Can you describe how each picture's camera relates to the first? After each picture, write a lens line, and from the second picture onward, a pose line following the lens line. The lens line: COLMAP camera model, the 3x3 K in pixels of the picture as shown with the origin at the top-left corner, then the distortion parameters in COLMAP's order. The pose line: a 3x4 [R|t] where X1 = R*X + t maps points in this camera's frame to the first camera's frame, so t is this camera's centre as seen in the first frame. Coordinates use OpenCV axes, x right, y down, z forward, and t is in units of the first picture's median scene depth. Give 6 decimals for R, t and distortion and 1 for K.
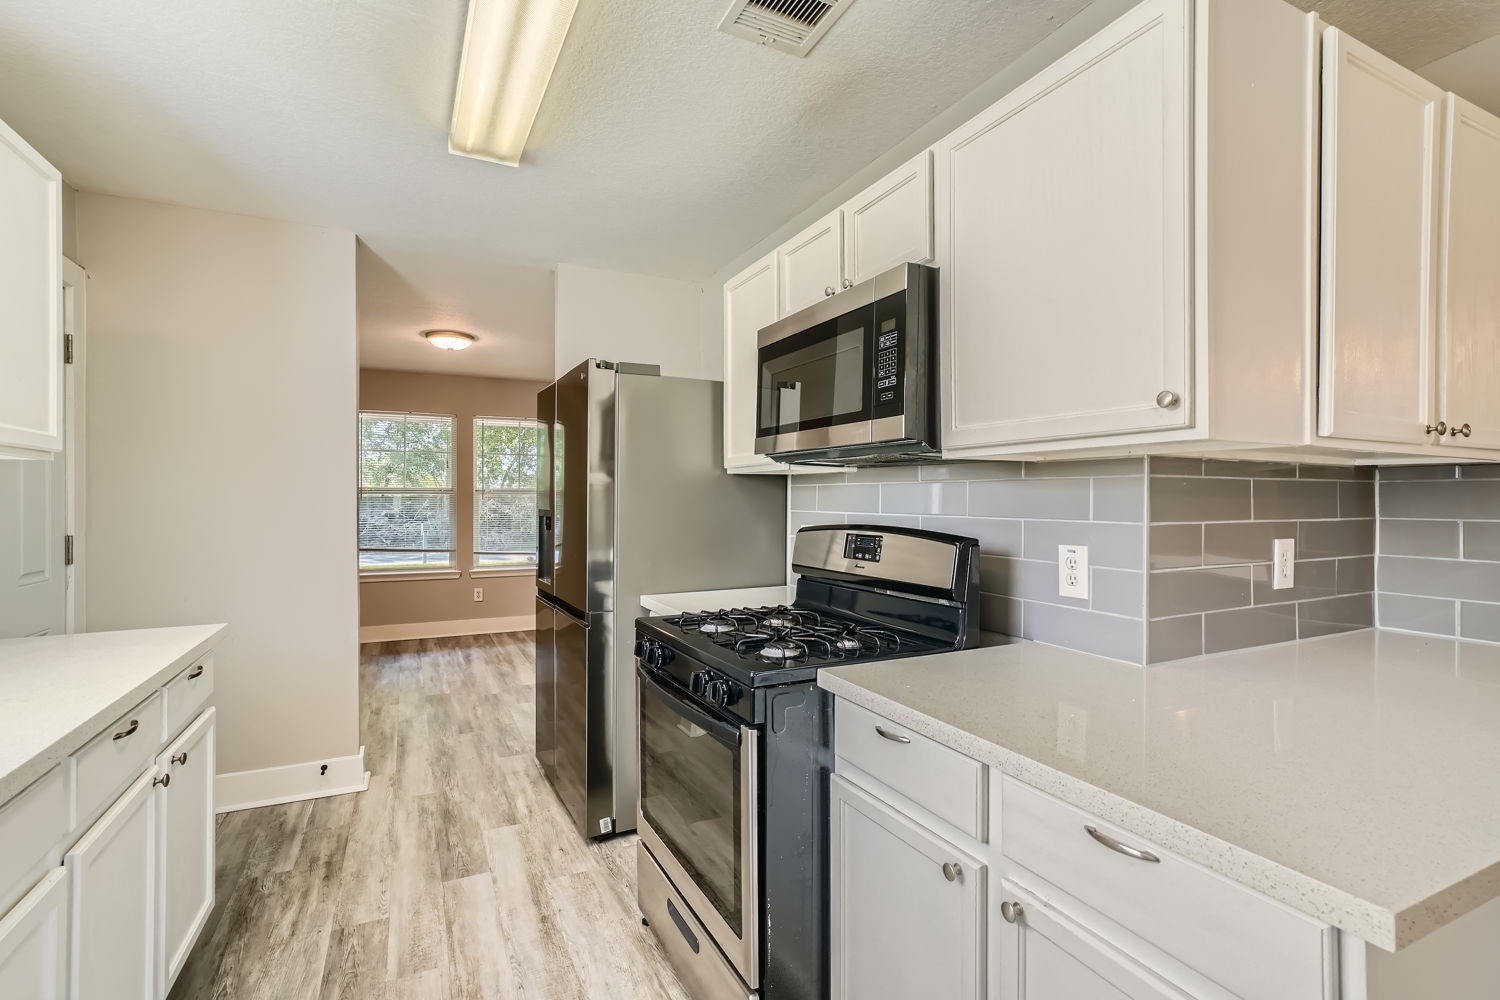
lens RADIAL K [[685.2, 0, 754.1], [0, 685.2, 502.8], [0, 0, 1]] dist [-0.016358, 0.012980]
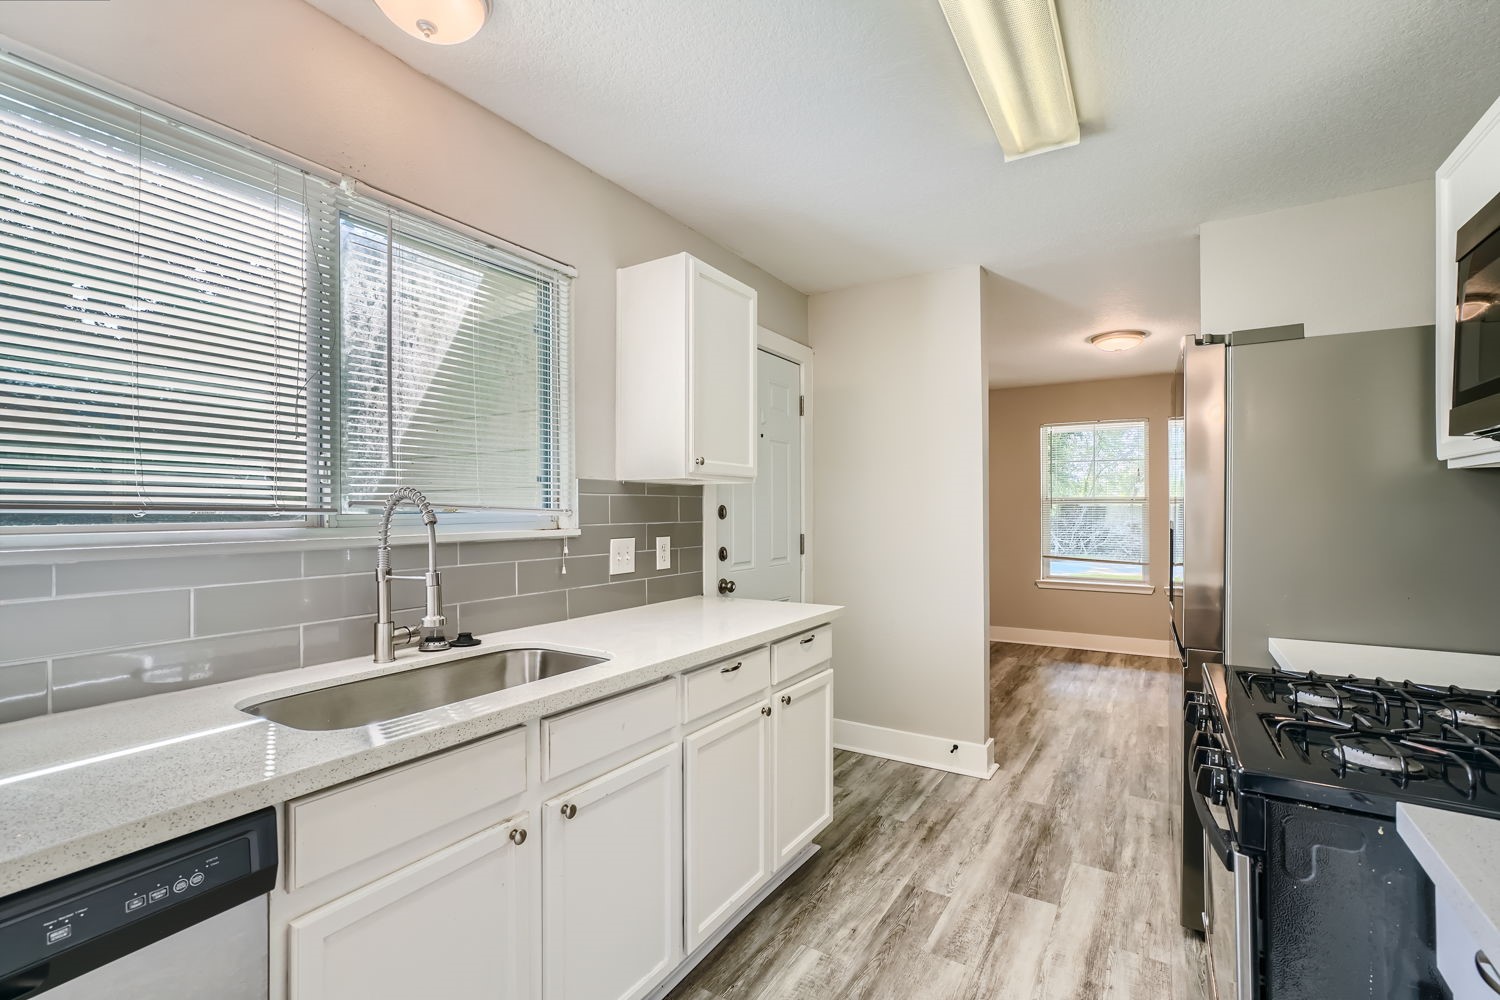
lens RADIAL K [[685.2, 0, 754.4], [0, 685.2, 510.8], [0, 0, 1]] dist [-0.016358, 0.012980]
pose [[0.524700, 0.001789, -0.851285, 0.176078], [-0.003433, 0.999994, -0.000015, -0.001294], [0.851280, 0.002930, 0.524703, 0.137047]]
